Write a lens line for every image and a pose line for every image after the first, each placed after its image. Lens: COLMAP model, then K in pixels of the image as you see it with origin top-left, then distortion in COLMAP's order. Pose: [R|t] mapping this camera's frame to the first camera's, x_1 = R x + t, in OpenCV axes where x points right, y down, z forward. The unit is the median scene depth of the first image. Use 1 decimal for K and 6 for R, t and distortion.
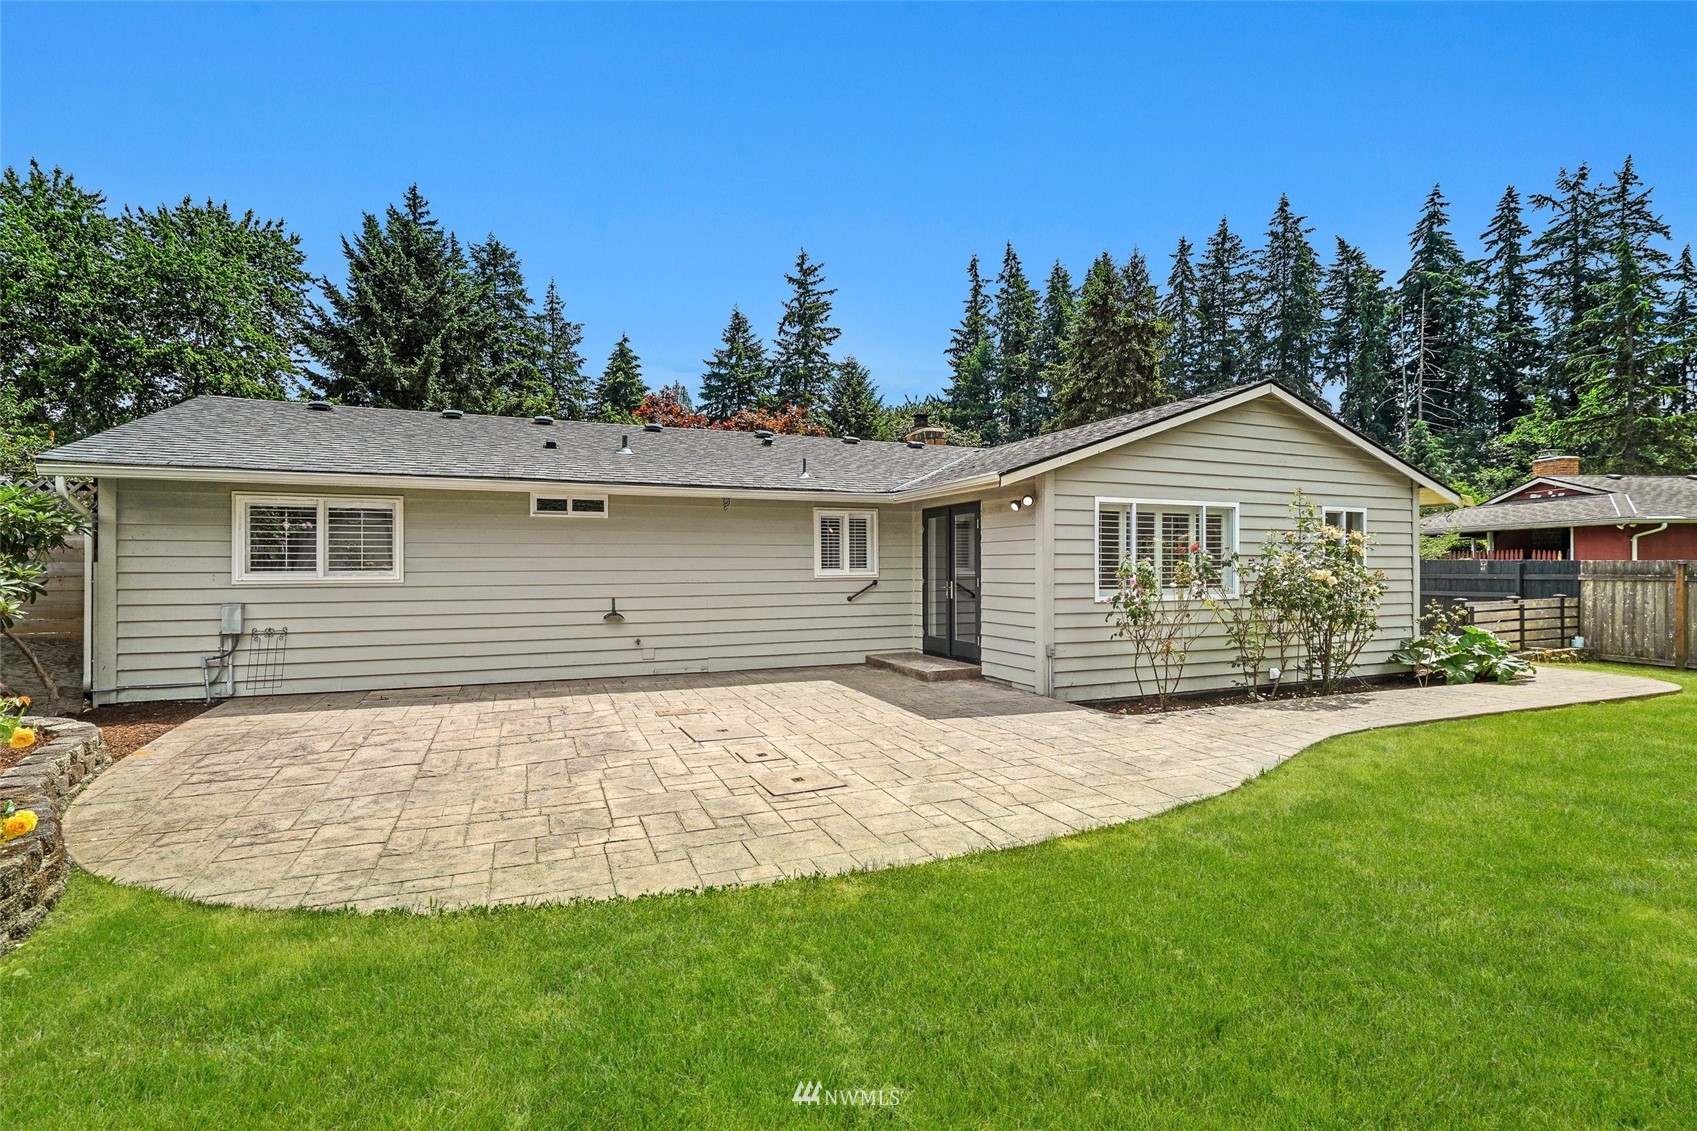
lens RADIAL K [[791.2, 0, 848.8], [0, 791.2, 541.5], [0, 0, 1]] dist [-0.001631, 0.002122]
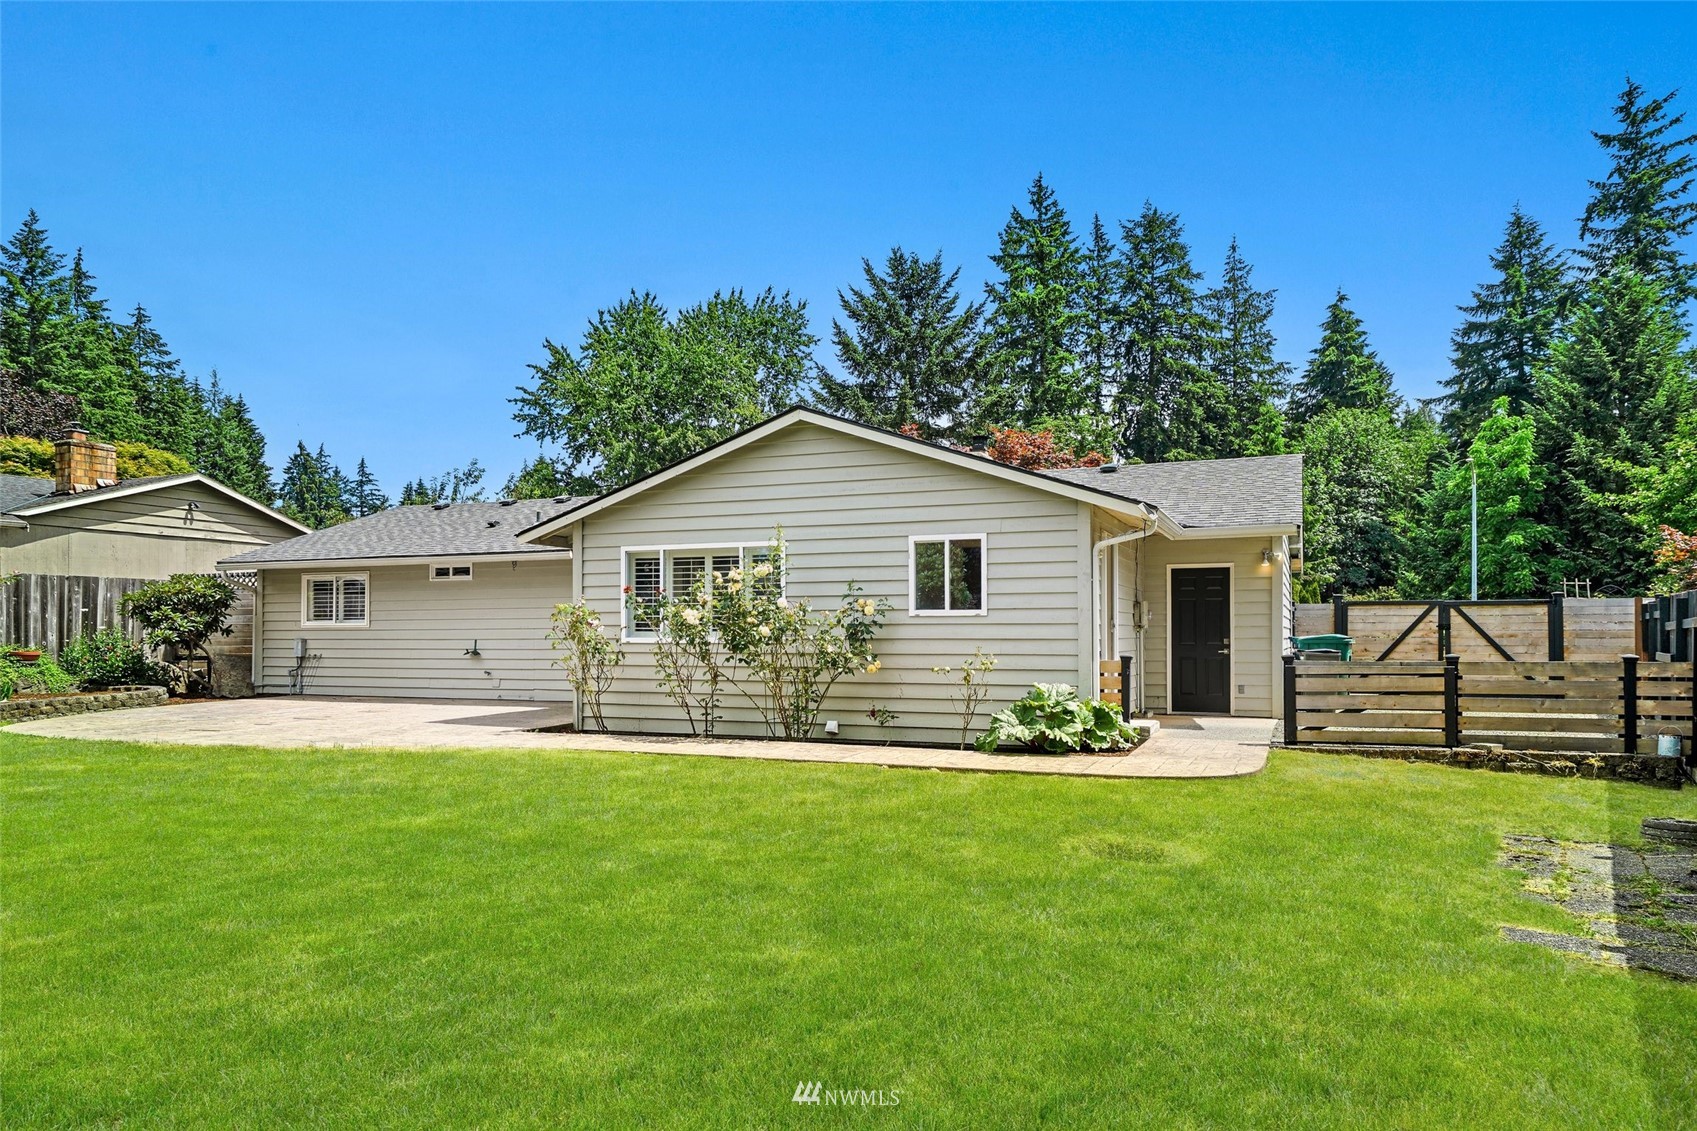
lens RADIAL K [[1122.8, 0, 852.9], [0, 1122.8, 611.3], [0, 0, 1]] dist [0.011709, -0.007238]
pose [[0.702903, -0.013743, -0.711153, 0.399053], [0.023082, 0.999727, 0.003494, 0.008431], [0.710911, -0.018871, 0.703029, 0.032548]]
